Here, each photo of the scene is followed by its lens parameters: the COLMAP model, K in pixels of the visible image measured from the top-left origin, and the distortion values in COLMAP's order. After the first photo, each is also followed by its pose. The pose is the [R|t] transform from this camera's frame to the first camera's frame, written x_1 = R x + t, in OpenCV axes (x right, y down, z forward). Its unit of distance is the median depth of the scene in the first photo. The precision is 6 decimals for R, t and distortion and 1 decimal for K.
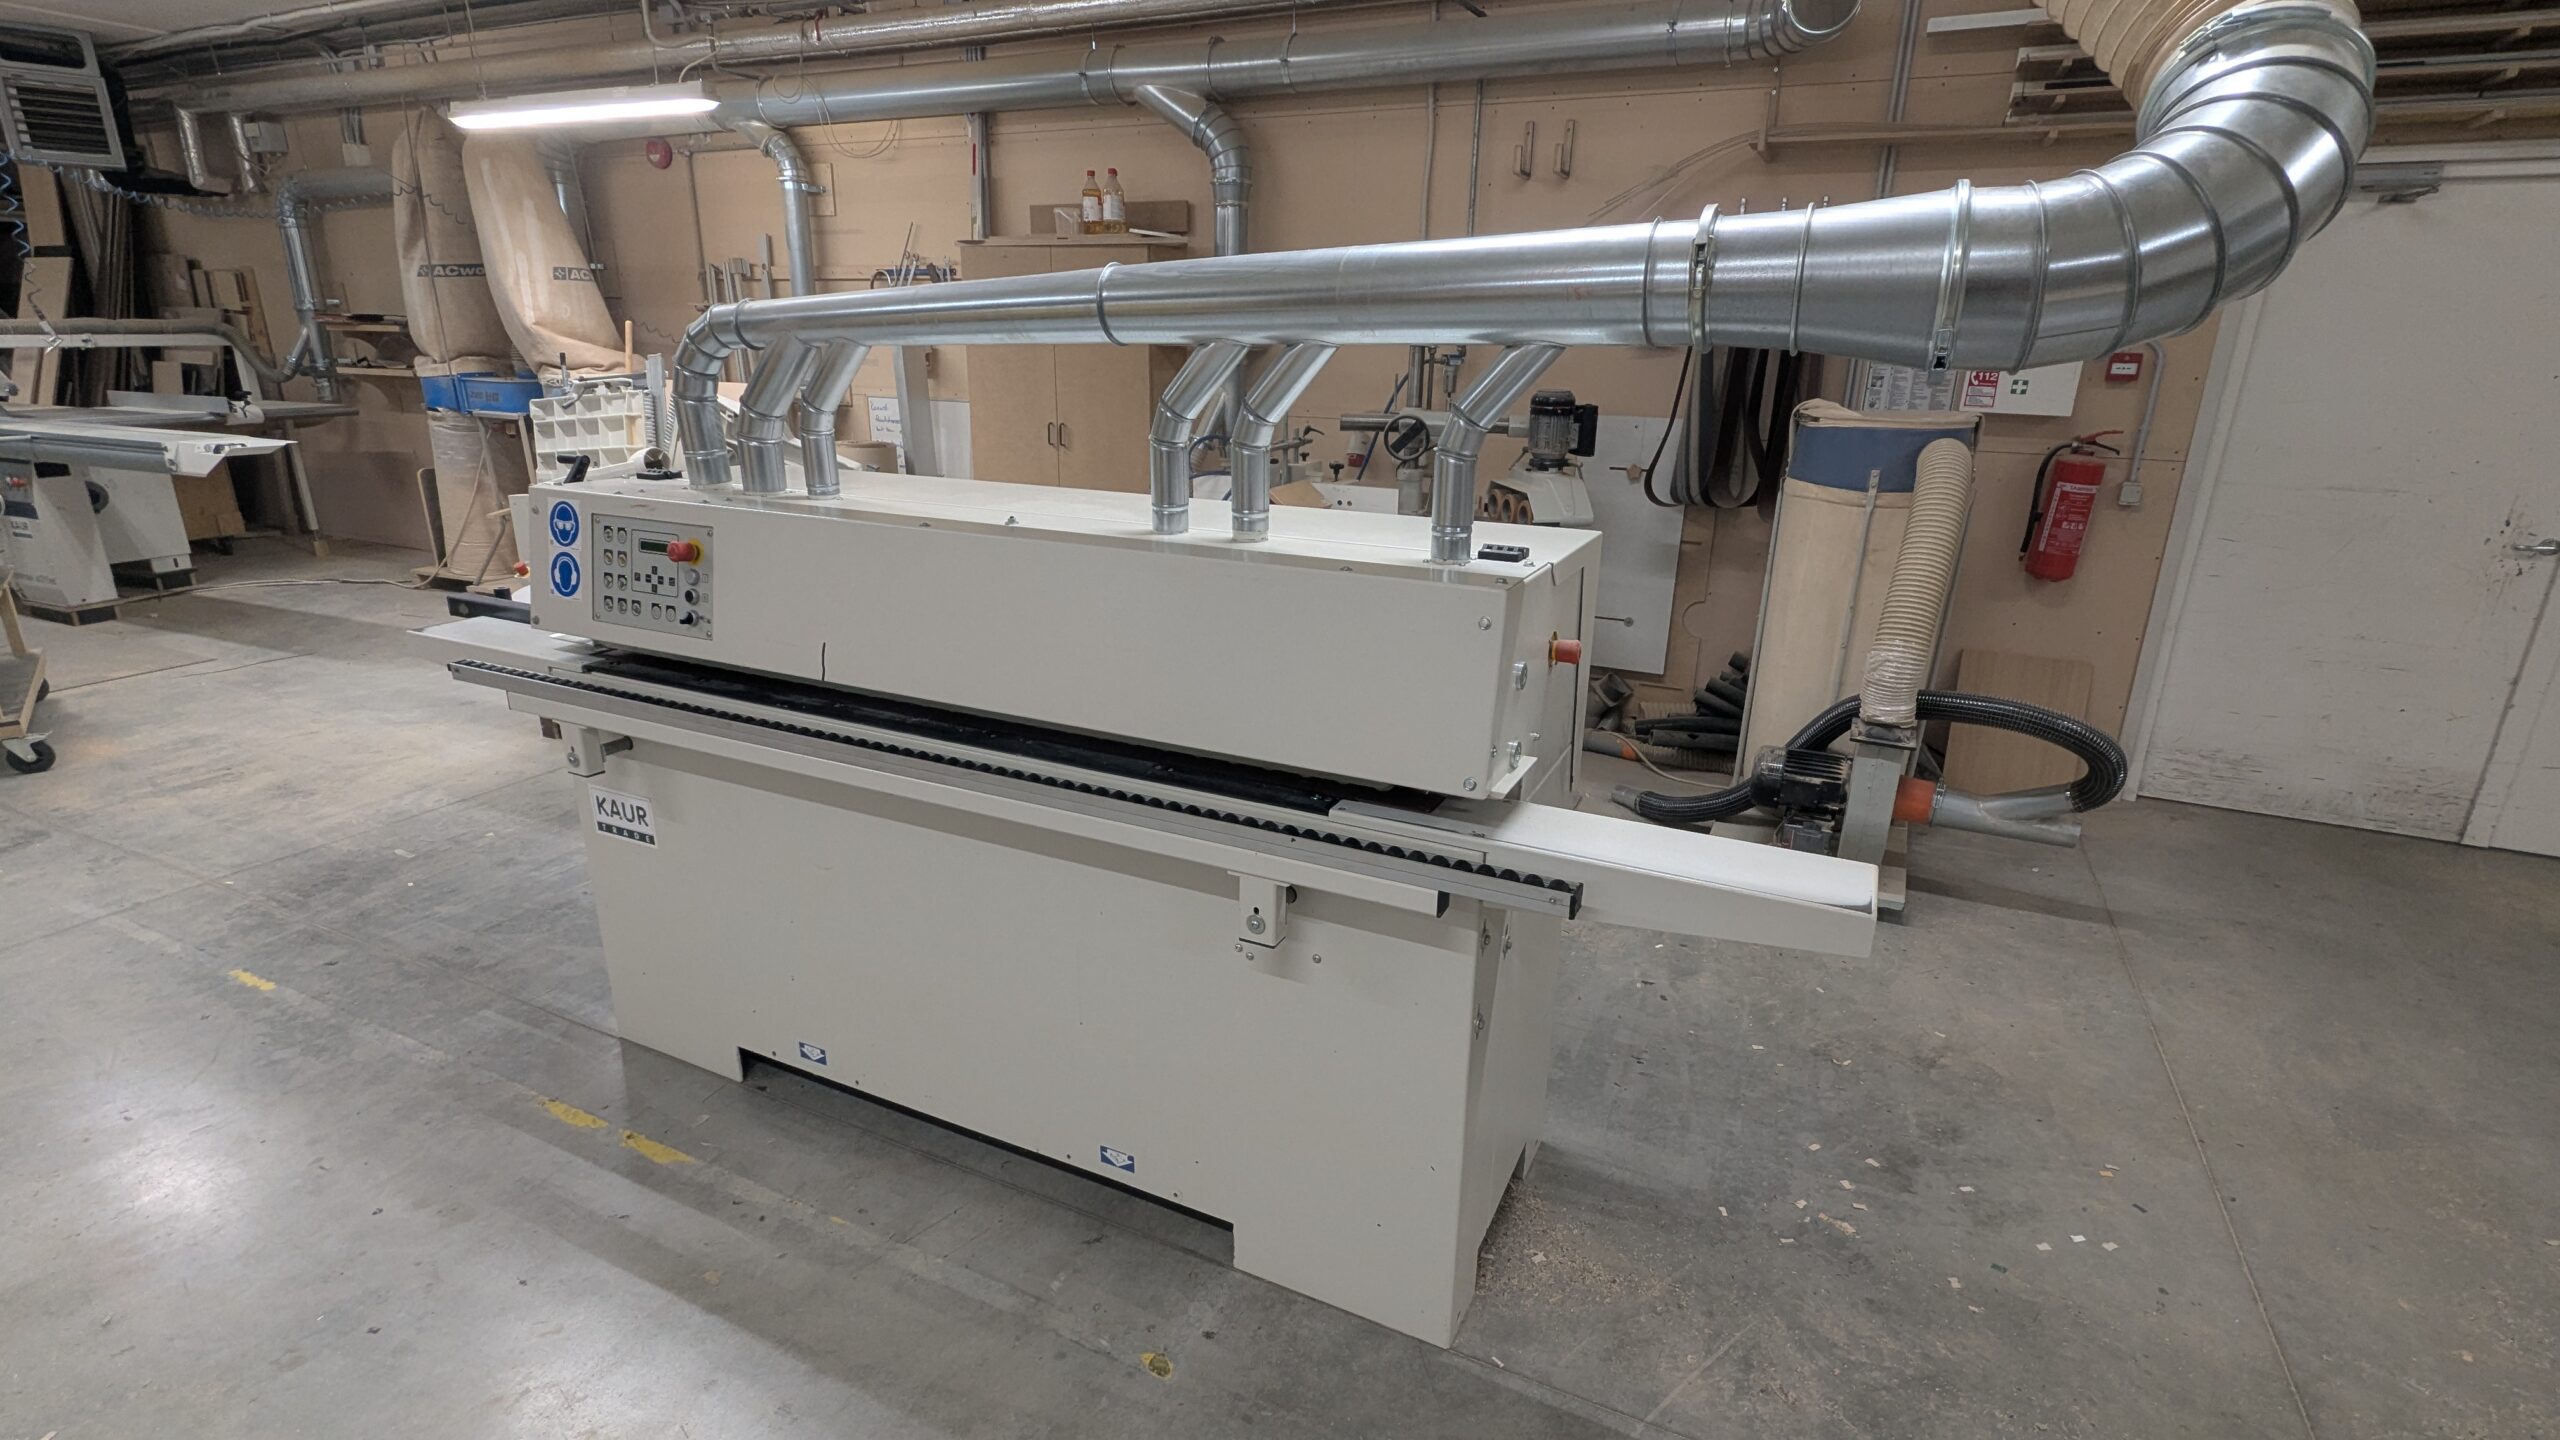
lens RADIAL K [[1213.2, 0, 1287.8], [0, 1213.2, 717.1], [0, 0, 1]] dist [0.000022, 0.004866]
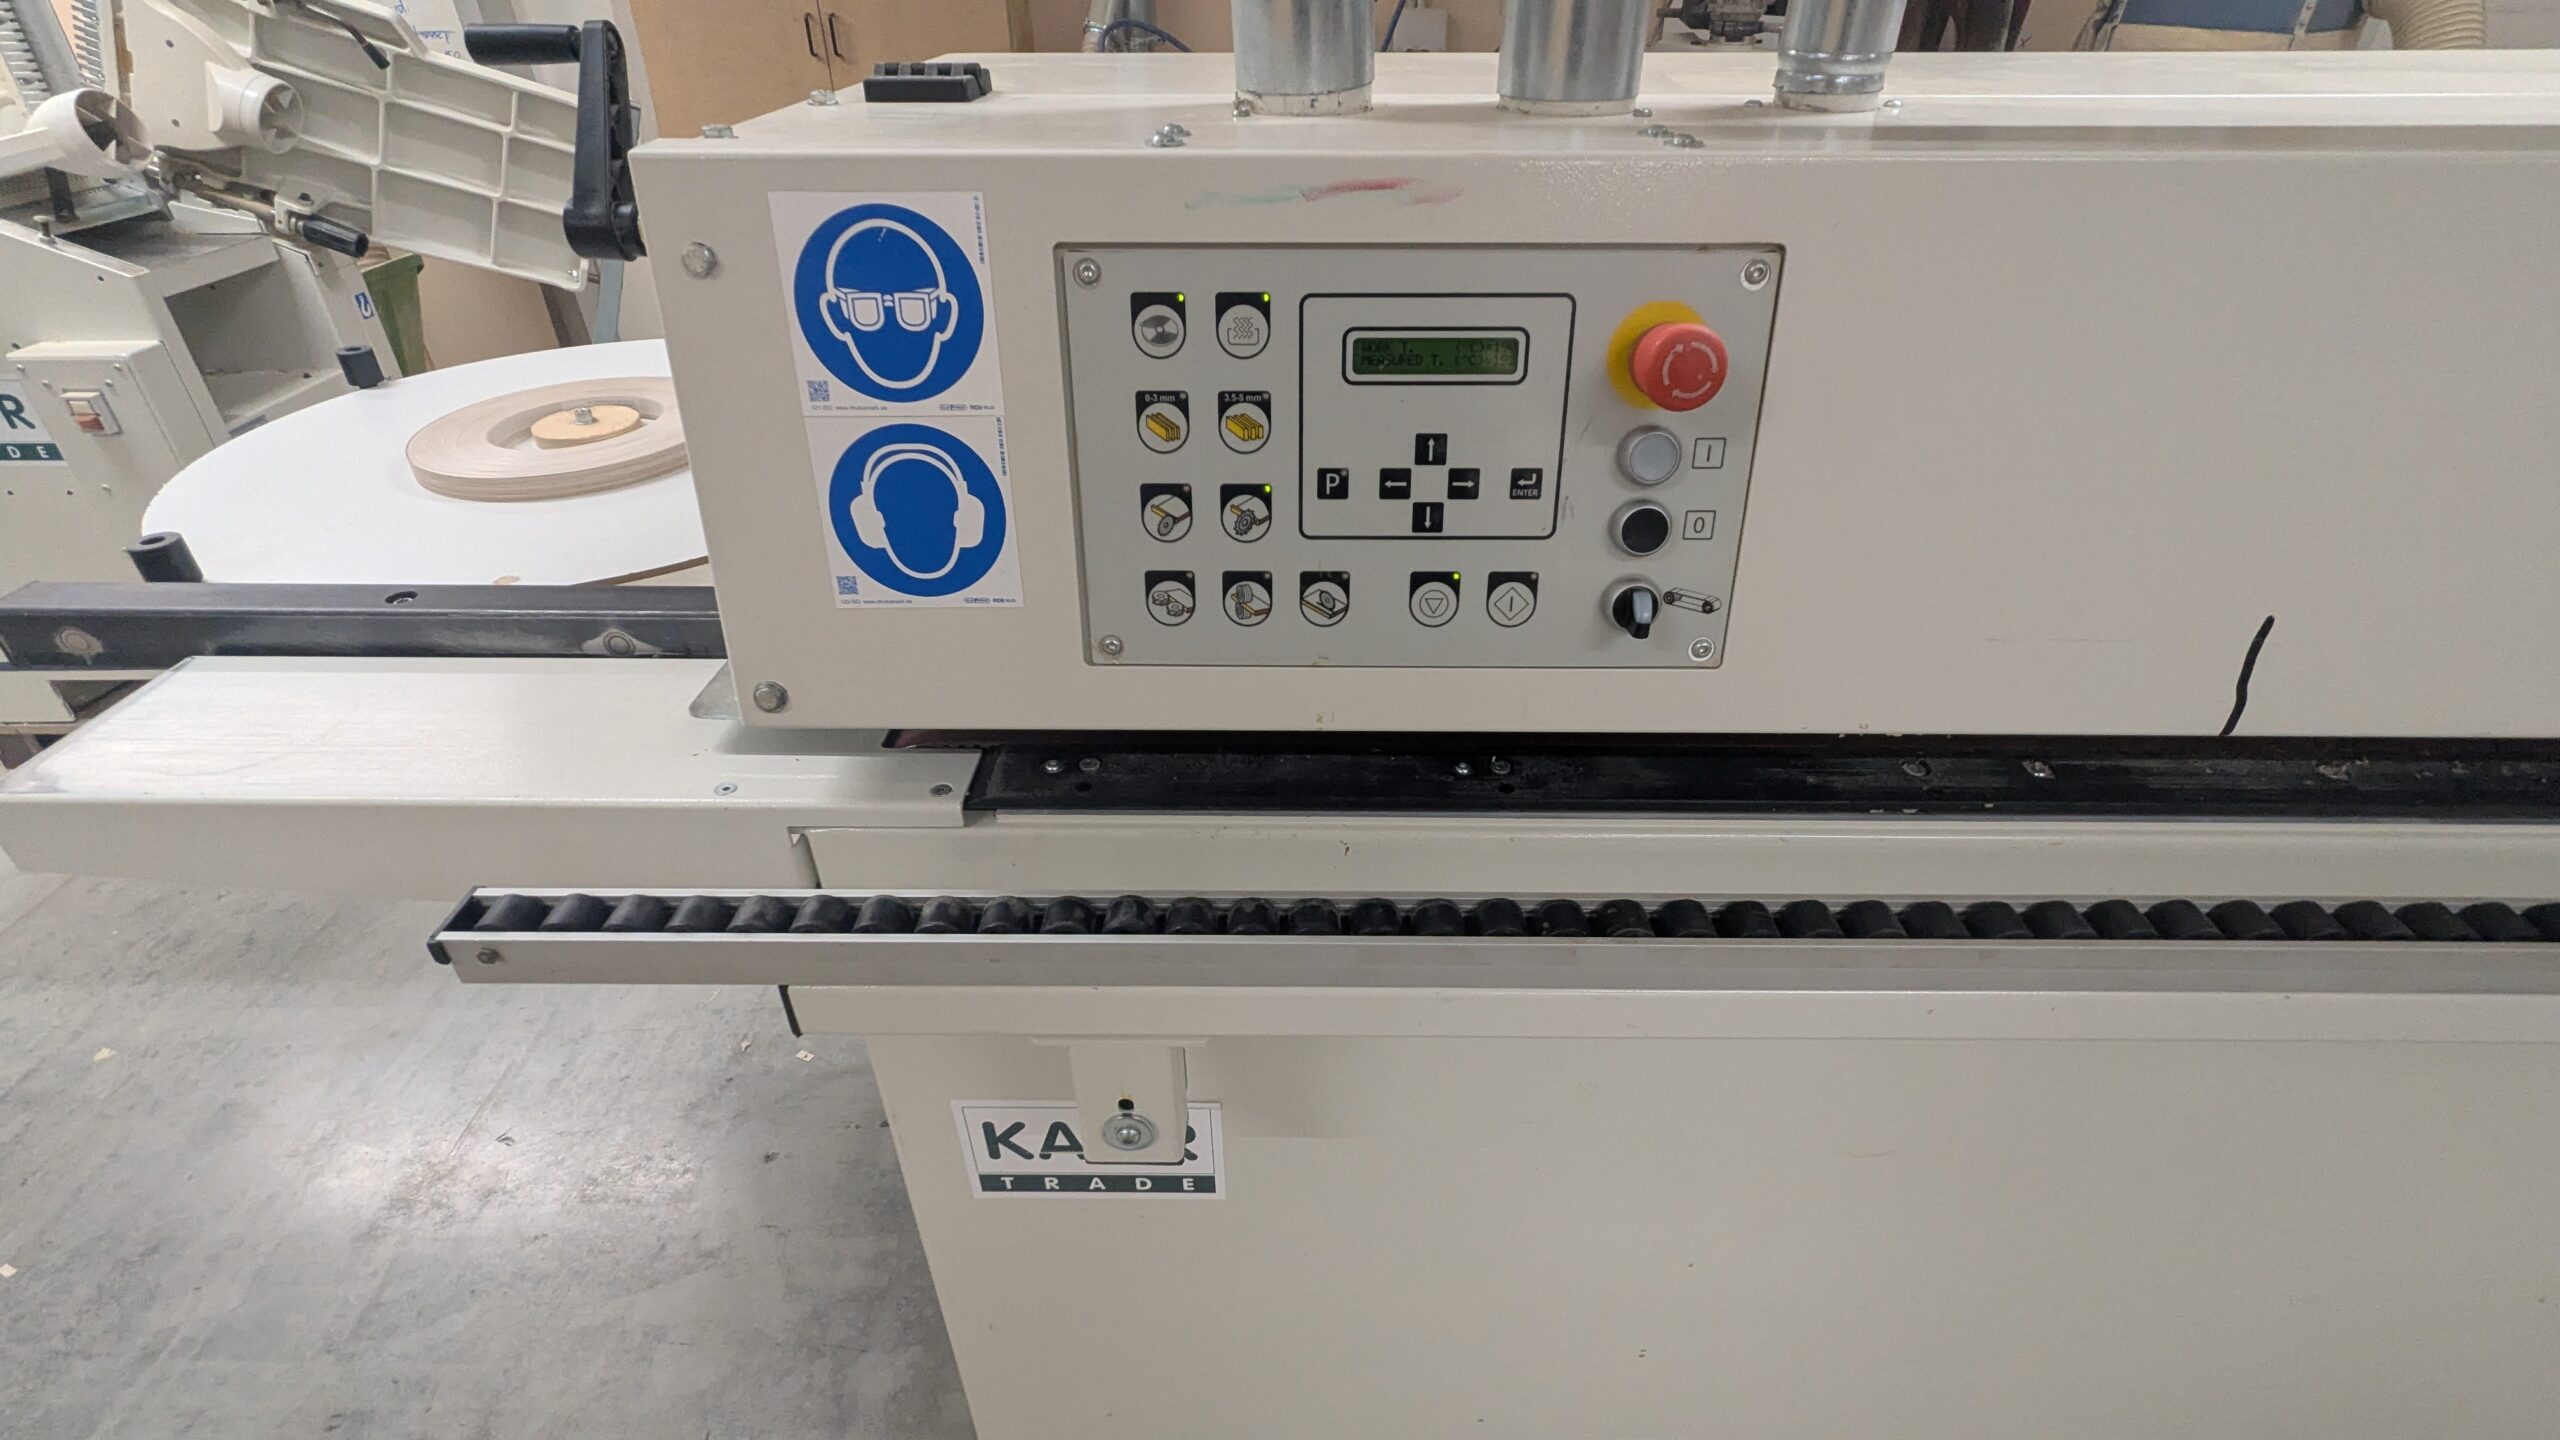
lens RADIAL K [[1213.2, 0, 1287.8], [0, 1213.2, 717.1], [0, 0, 1]] dist [0.000022, 0.004866]
pose [[0.905150, -0.245340, 0.347149, -0.638052], [0.142873, 0.944714, 0.295131, -0.144156], [-0.400364, -0.217539, 0.890160, 0.751136]]
